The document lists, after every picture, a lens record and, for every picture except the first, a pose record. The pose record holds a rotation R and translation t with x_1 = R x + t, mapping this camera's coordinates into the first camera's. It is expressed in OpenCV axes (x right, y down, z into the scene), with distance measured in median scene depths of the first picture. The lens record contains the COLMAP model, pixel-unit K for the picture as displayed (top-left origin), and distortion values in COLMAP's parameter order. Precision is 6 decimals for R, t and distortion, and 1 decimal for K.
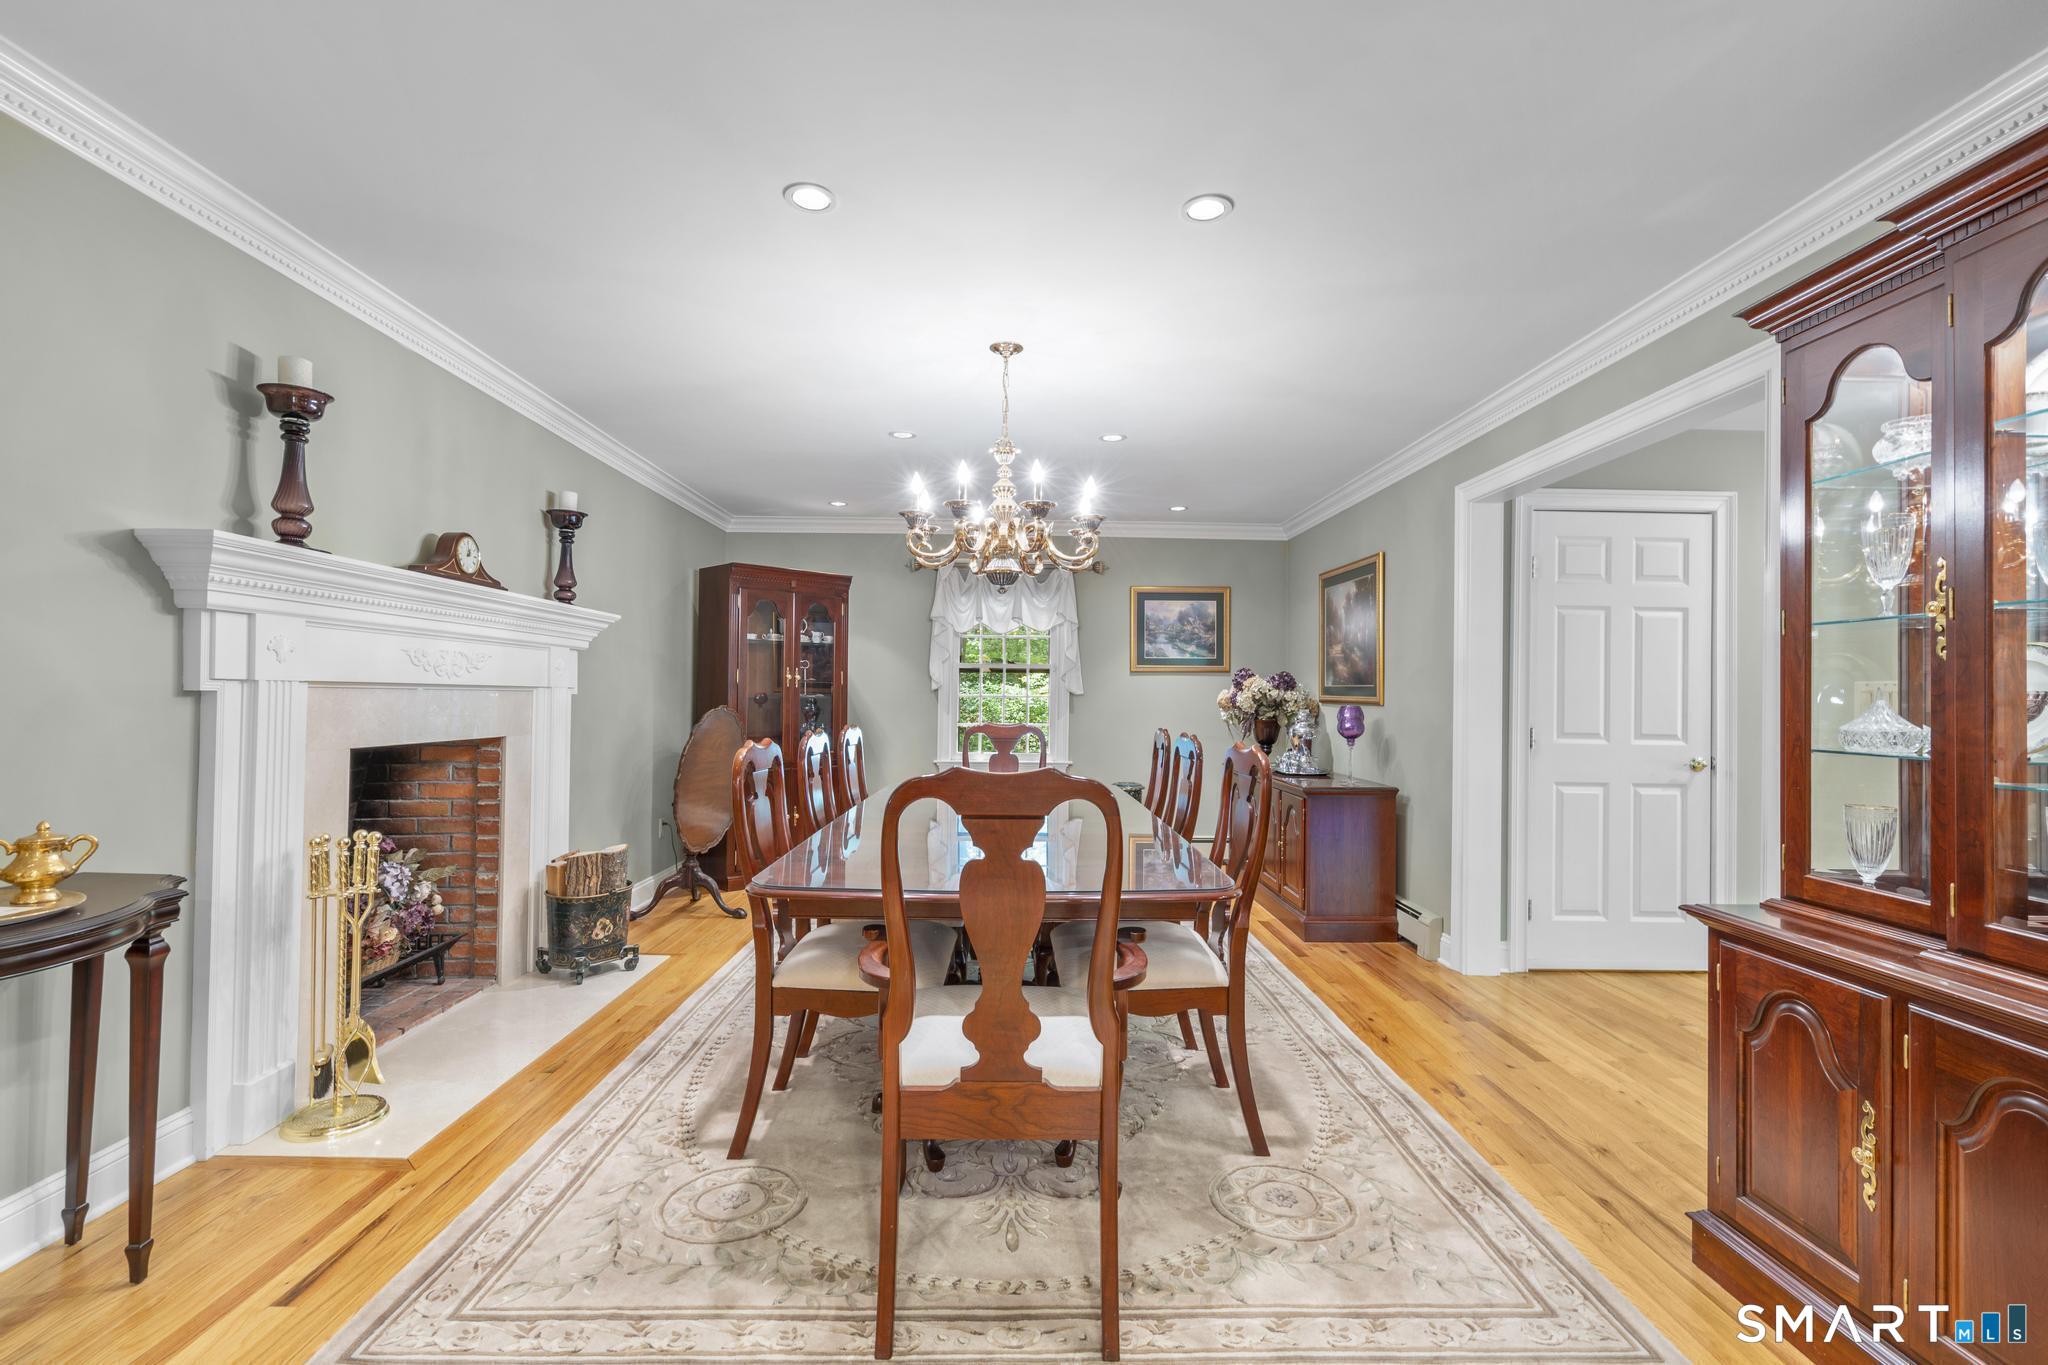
lens RADIAL K [[923.6, 0, 1028.6], [0, 923.6, 687.2], [0, 0, 1]] dist [0.000543, 0.000282]
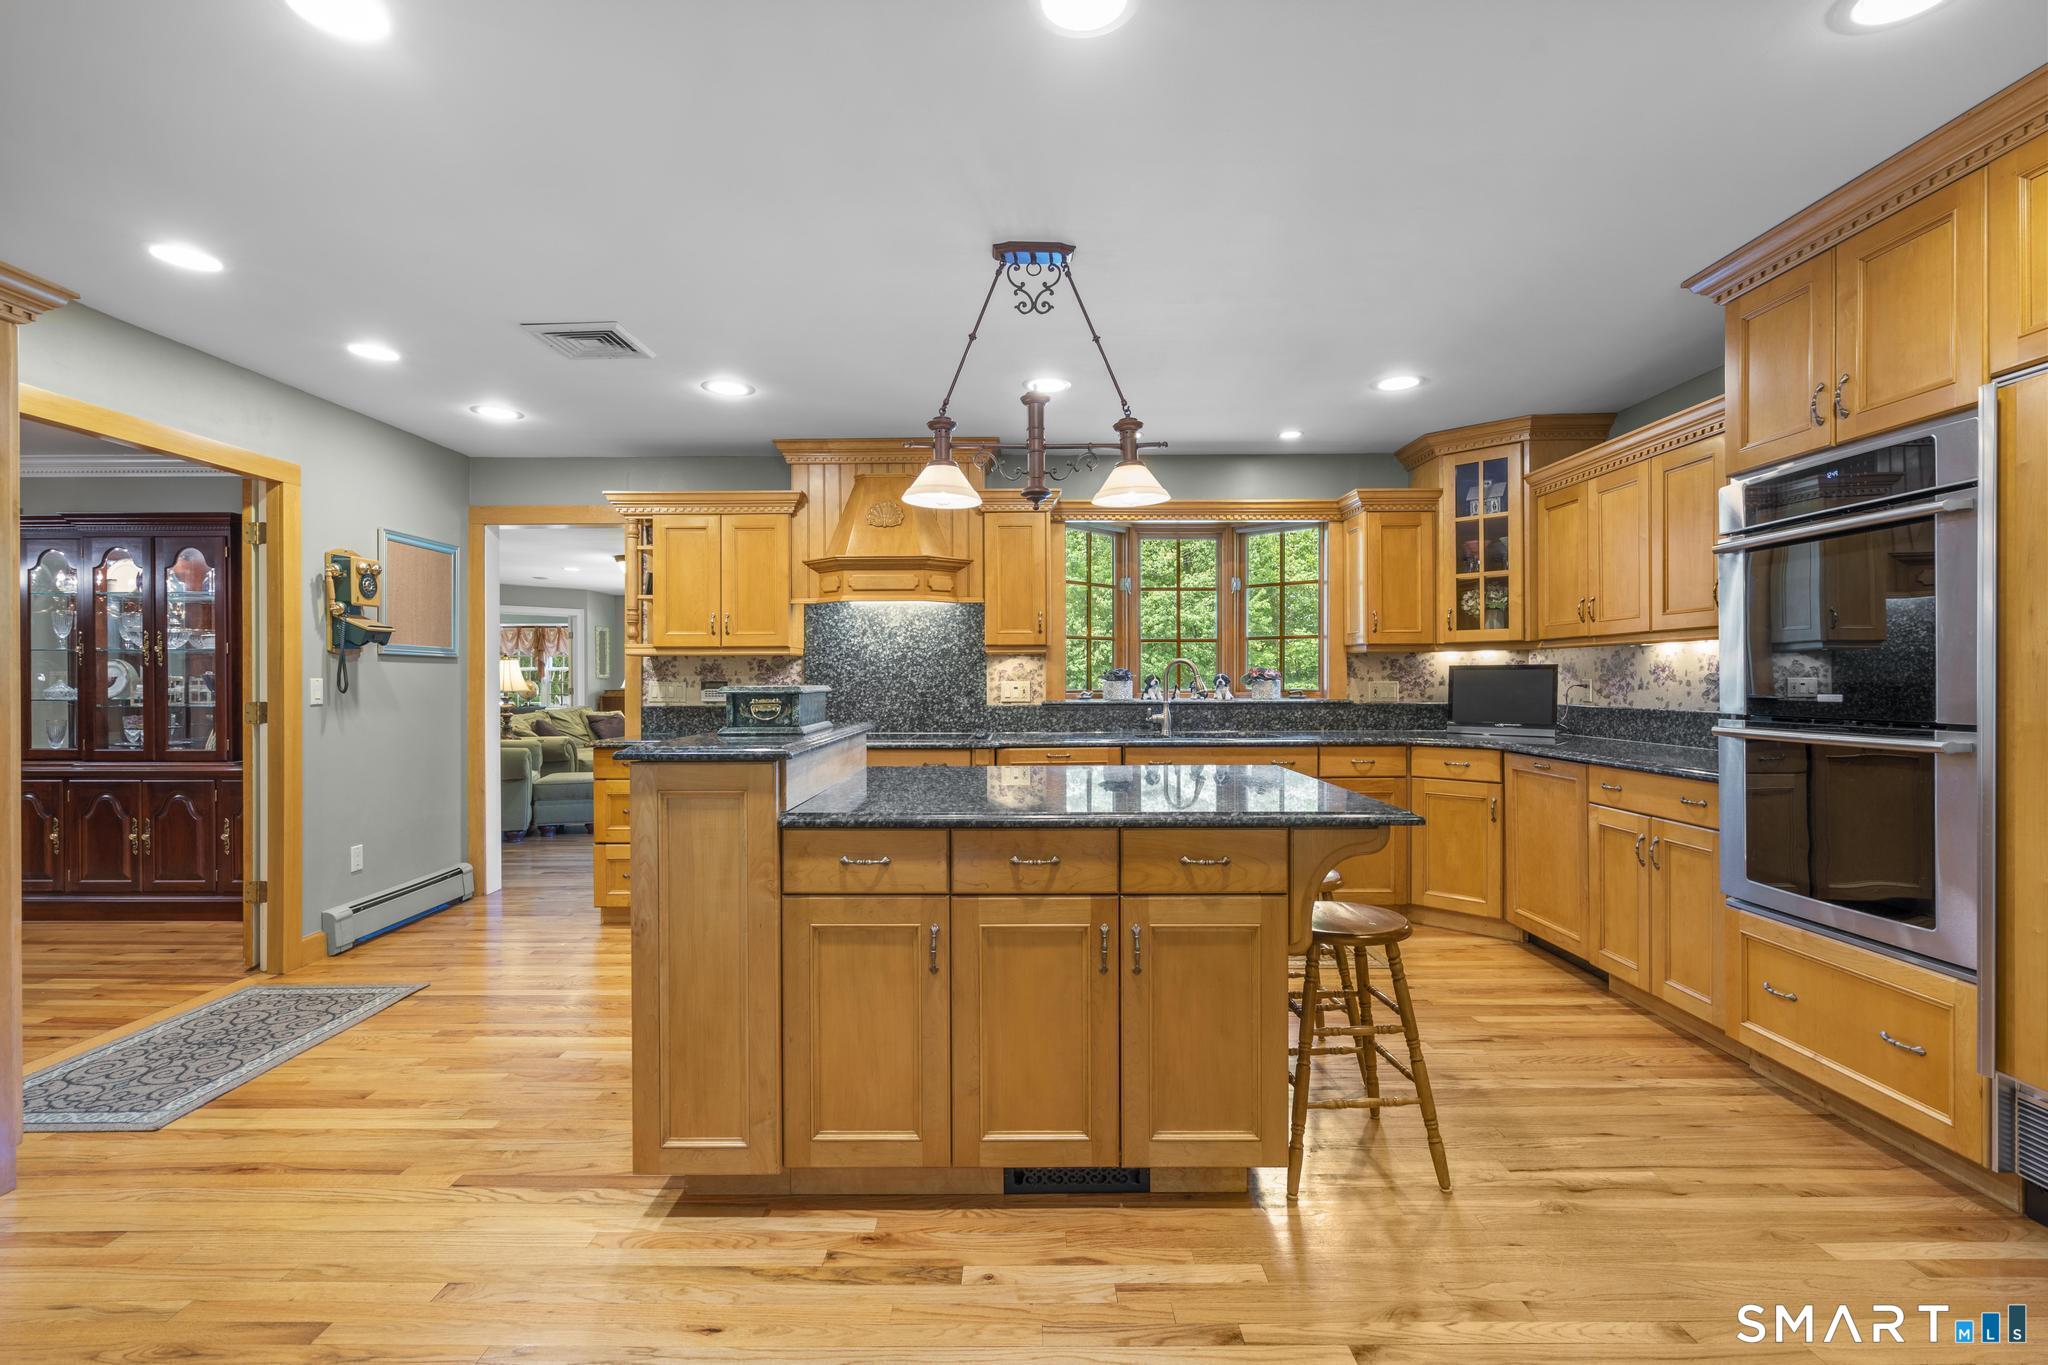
lens RADIAL K [[923.6, 0, 1027.3], [0, 923.6, 681.0], [0, 0, 1]] dist [0.000543, 0.000282]
pose [[0.033341, -0.023097, 0.999177, -1.659163], [-0.006907, 0.999704, 0.023340, -0.064623], [-0.999420, -0.007679, 0.033172, -1.889075]]
